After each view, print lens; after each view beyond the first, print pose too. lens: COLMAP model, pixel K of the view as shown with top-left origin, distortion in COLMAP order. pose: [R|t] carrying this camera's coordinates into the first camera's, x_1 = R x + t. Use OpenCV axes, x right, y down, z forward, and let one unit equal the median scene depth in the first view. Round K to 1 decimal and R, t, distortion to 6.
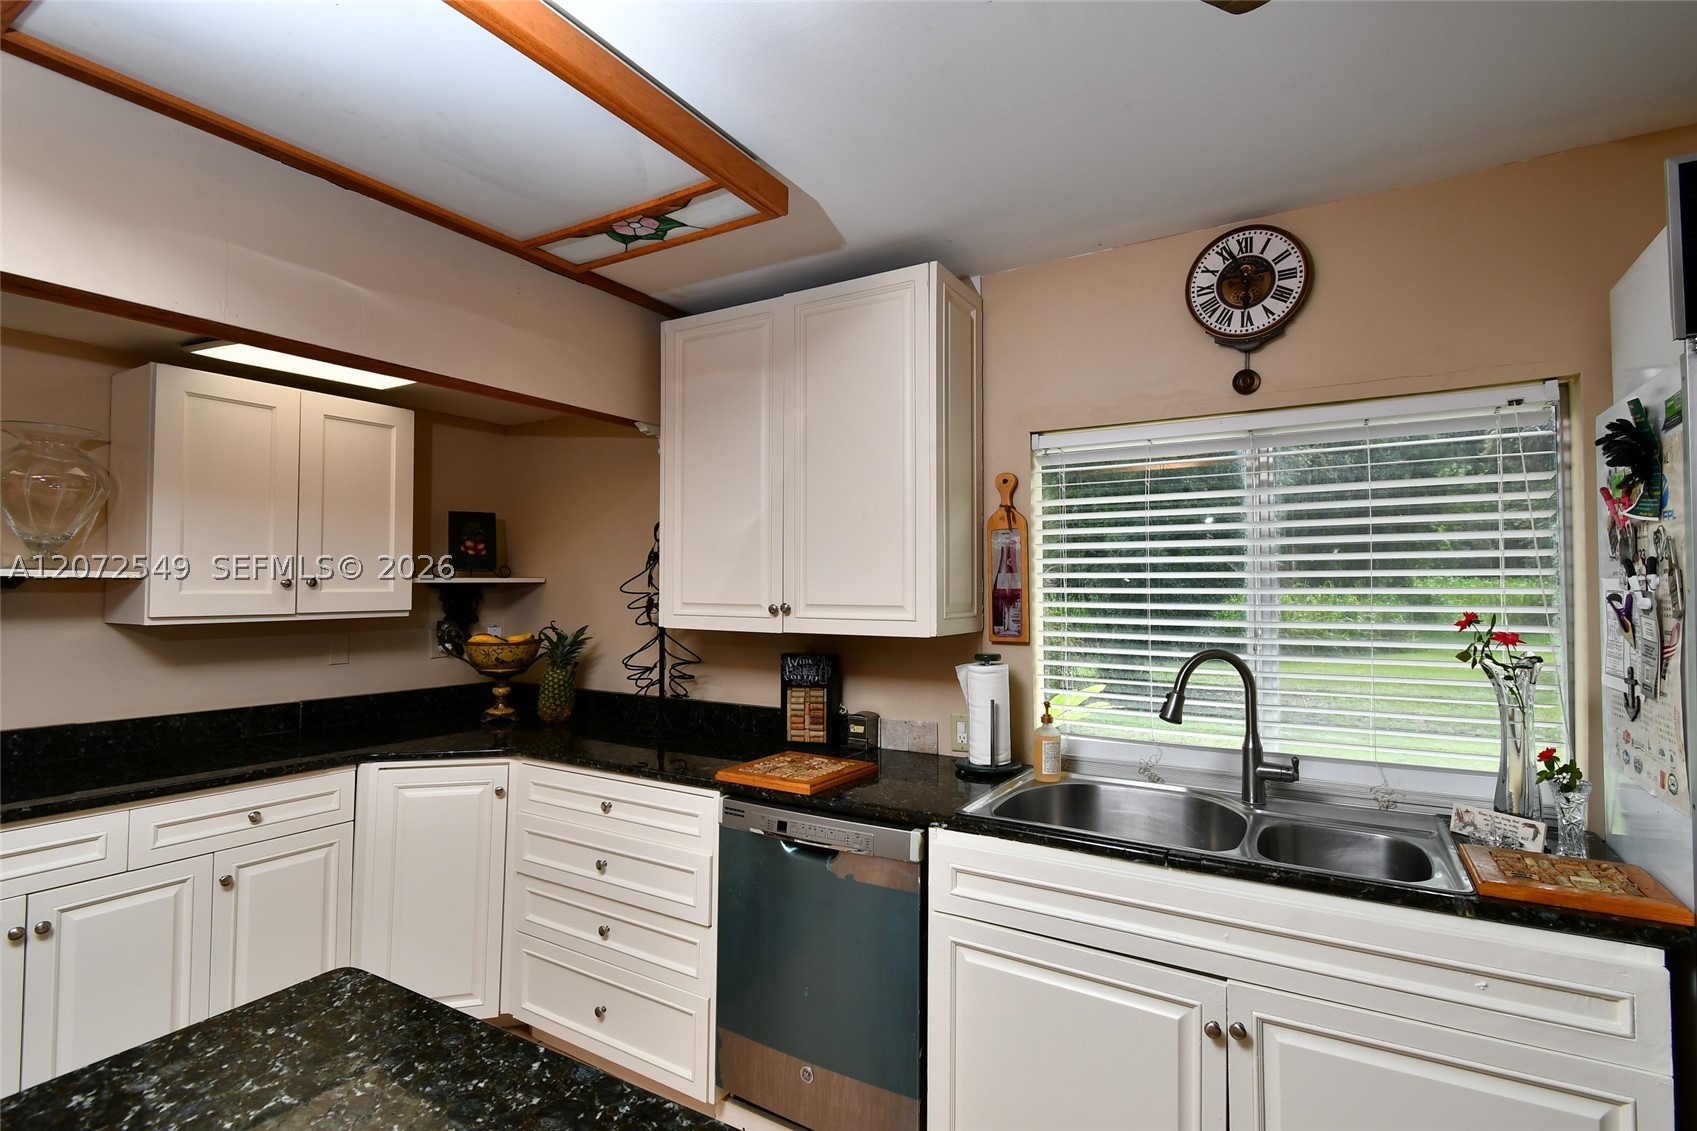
lens RADIAL K [[782.8, 0, 876.7], [0, 782.8, 562.8], [0, 0, 1]] dist [-0.000789, -0.000382]
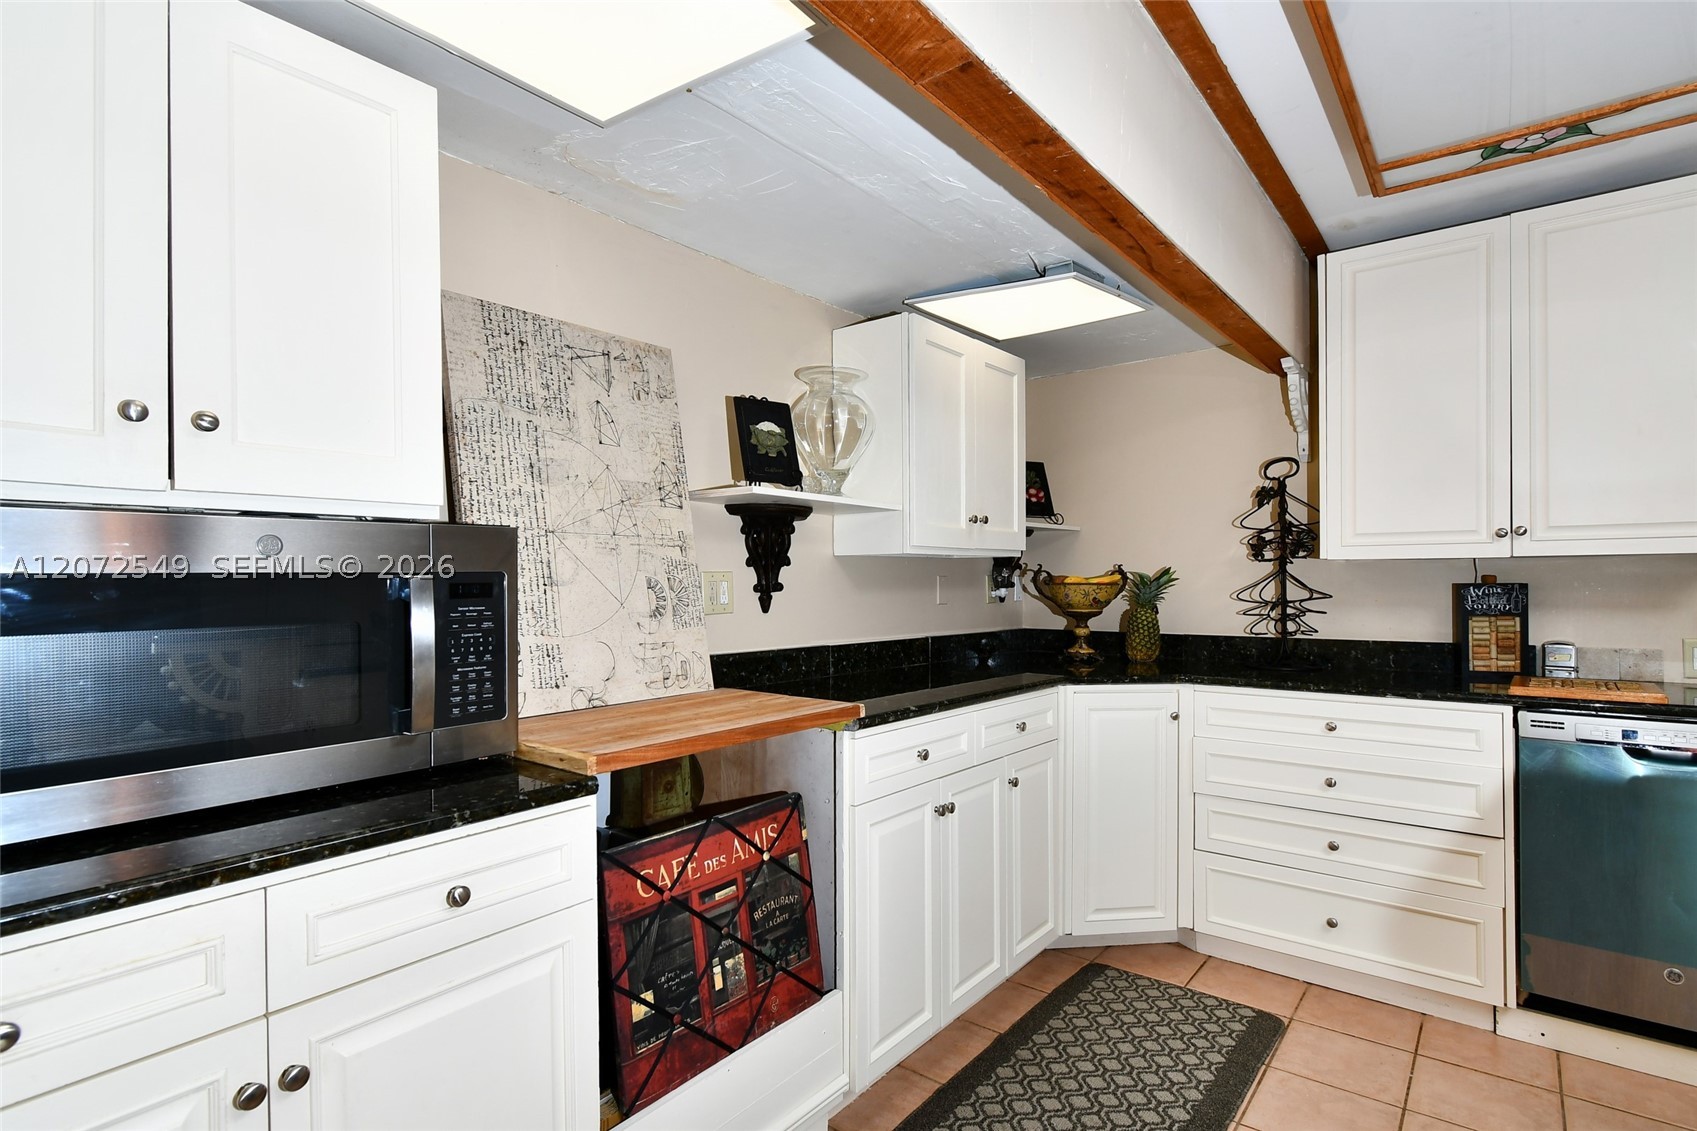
lens RADIAL K [[819.5, 0, 850.0], [0, 819.5, 575.5], [0, 0, 1]] dist [-0.001438, -0.000365]
pose [[0.989752, -0.009300, -0.142496, -0.943746], [0.012154, 0.999742, 0.019173, 0.097981], [0.142281, -0.020709, 0.989610, -0.175327]]
